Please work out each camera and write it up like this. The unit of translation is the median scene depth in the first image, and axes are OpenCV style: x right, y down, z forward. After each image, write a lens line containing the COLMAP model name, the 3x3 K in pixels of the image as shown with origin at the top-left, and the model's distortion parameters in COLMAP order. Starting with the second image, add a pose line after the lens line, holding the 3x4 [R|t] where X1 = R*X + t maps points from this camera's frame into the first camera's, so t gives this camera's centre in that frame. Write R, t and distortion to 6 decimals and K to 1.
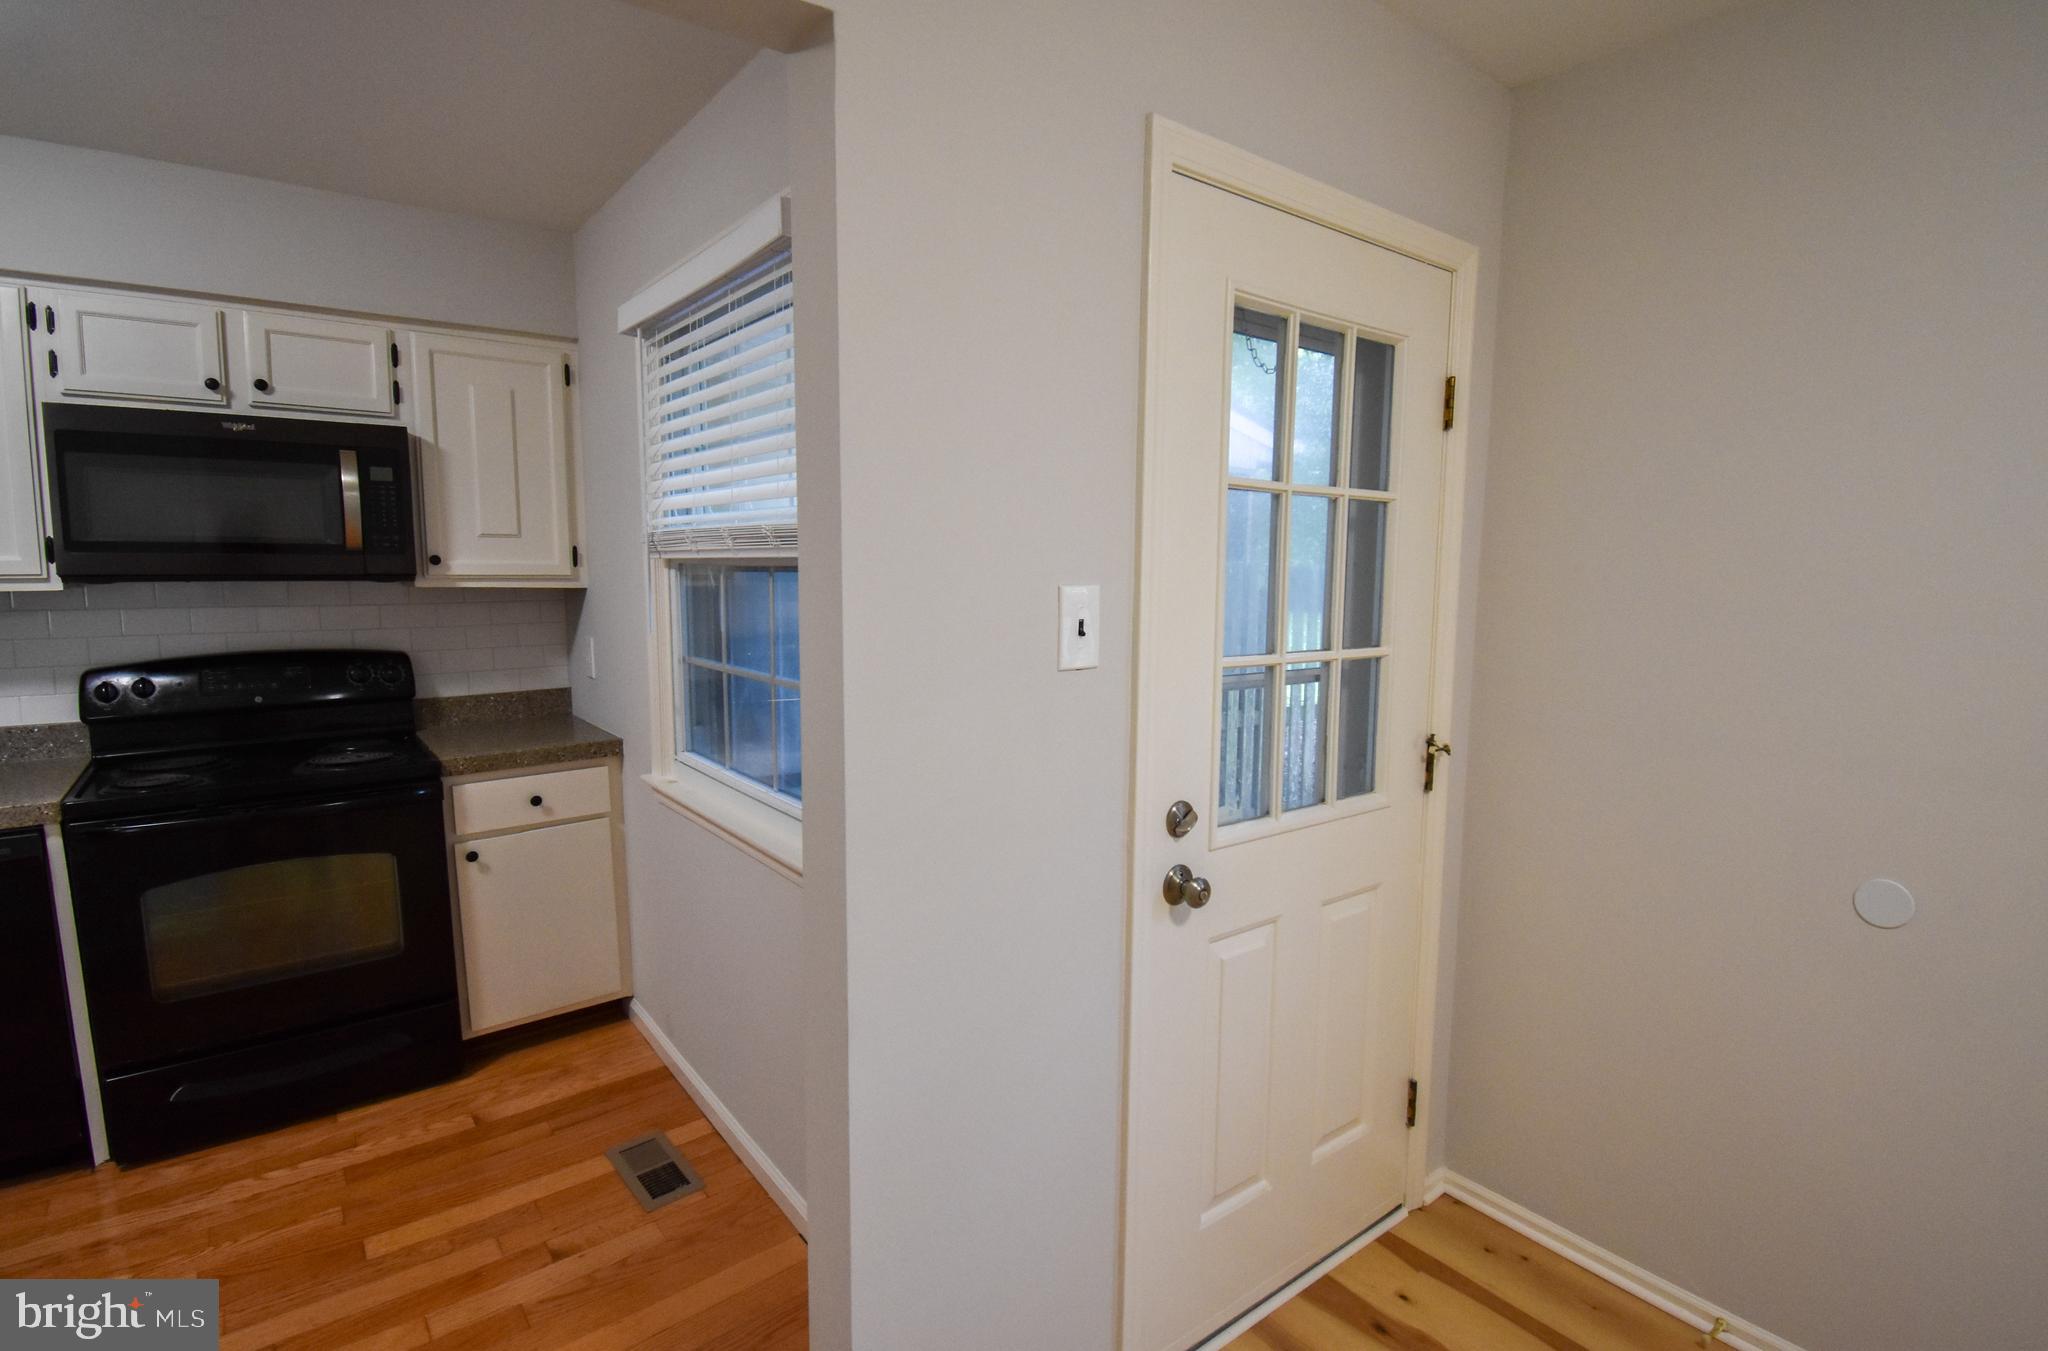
lens RADIAL K [[954.0, 0, 1028.5], [0, 954.0, 685.1], [0, 0, 1]] dist [-0.005461, -0.003896]
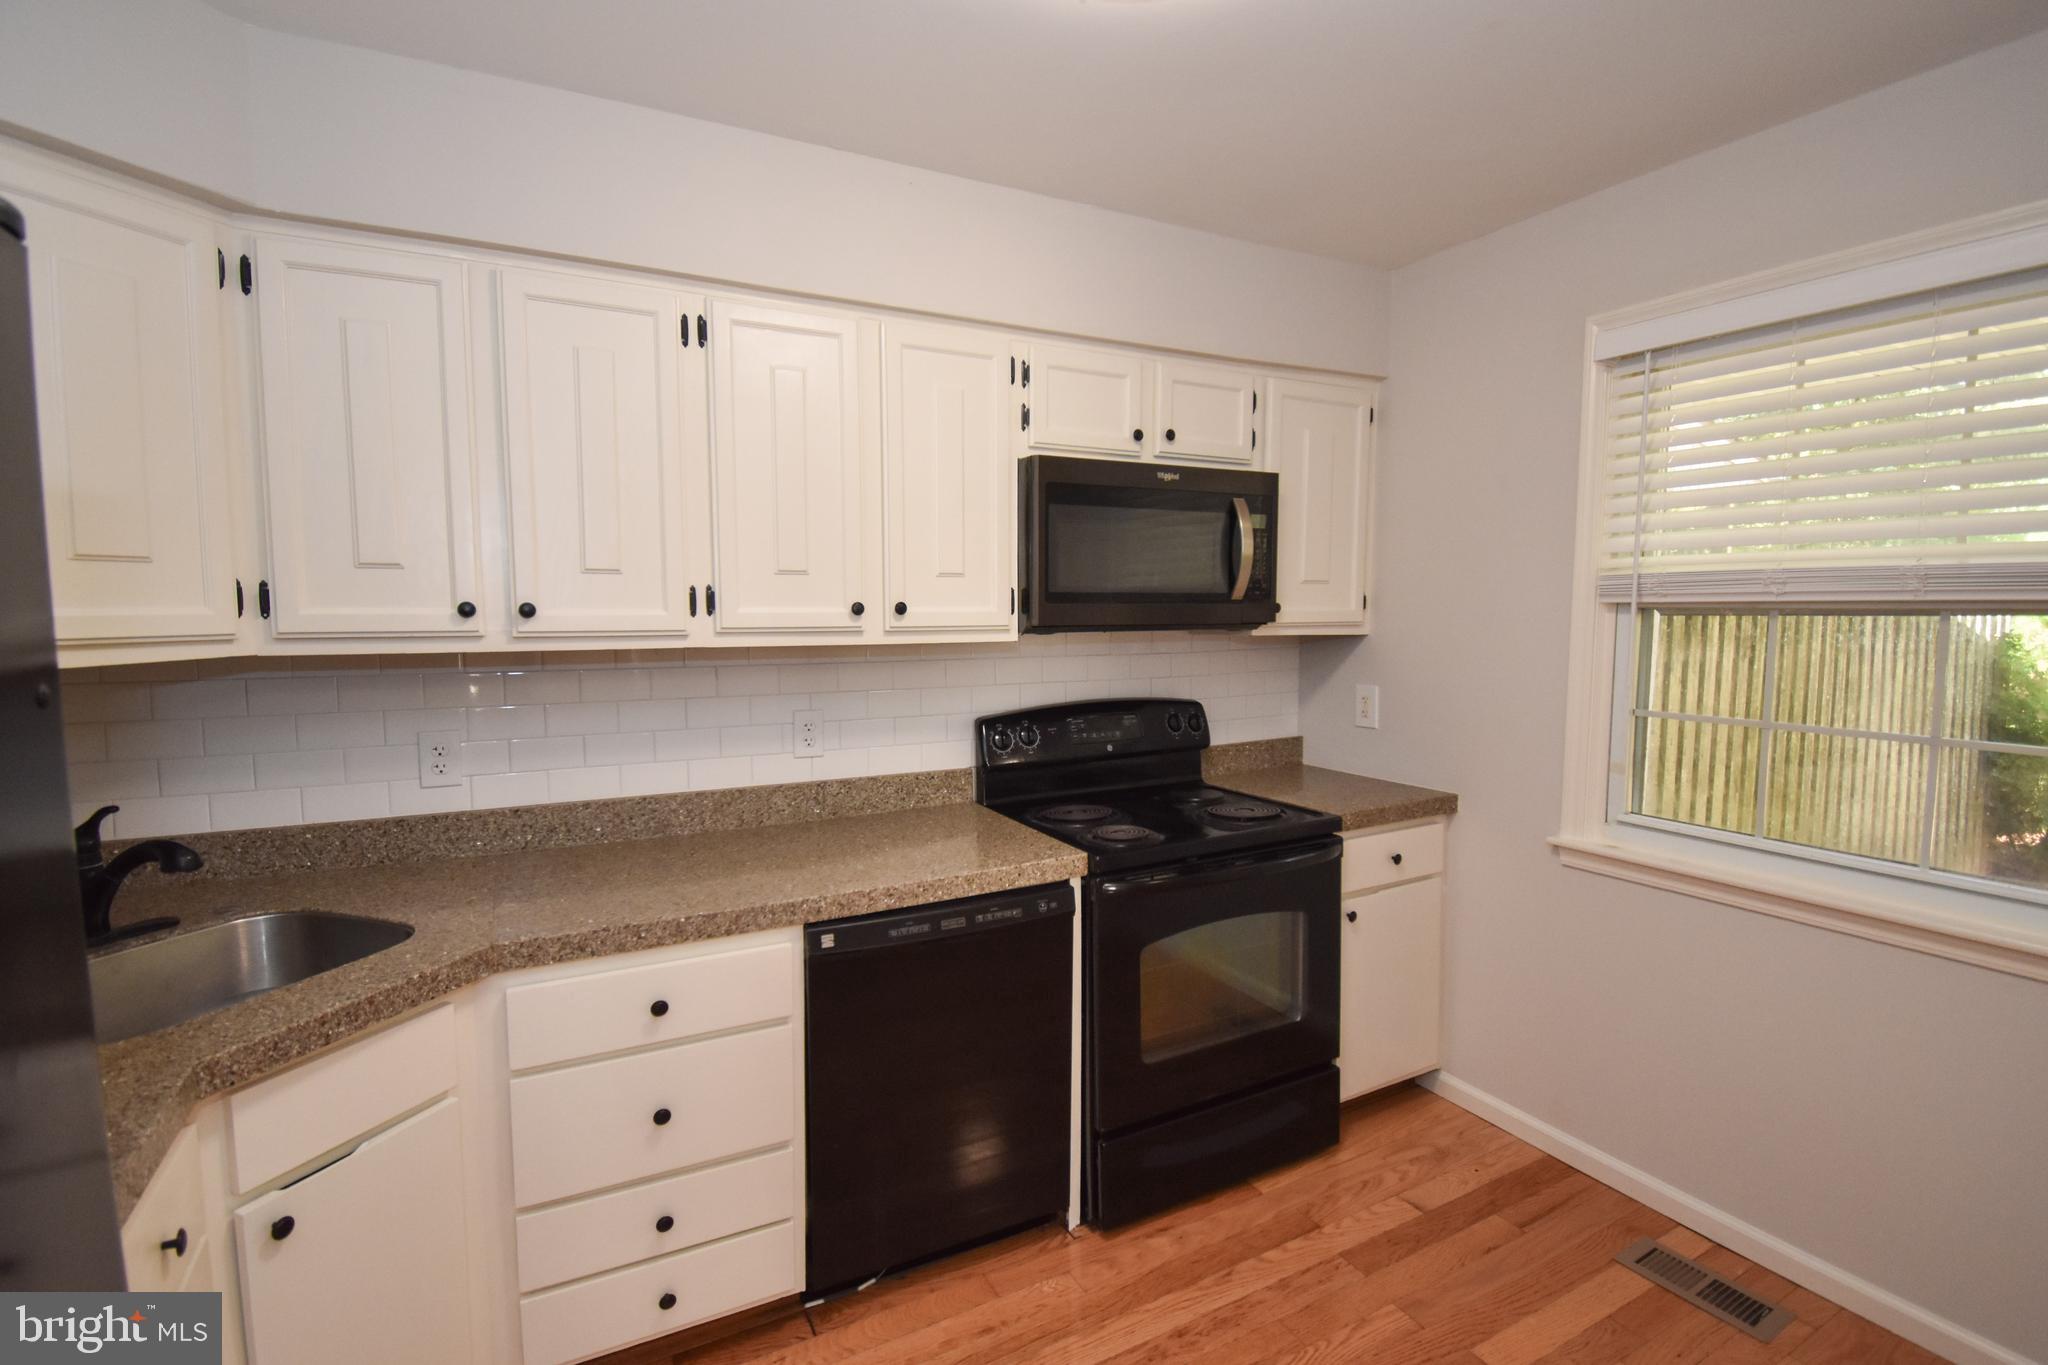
lens RADIAL K [[954.0, 0, 1033.2], [0, 954.0, 681.2], [0, 0, 1]] dist [-0.005461, -0.003896]
pose [[0.984779, 0.001975, -0.173798, -0.757529], [-0.009744, 0.998990, -0.043861, -0.010629], [0.173536, 0.044886, 0.983804, -0.003920]]
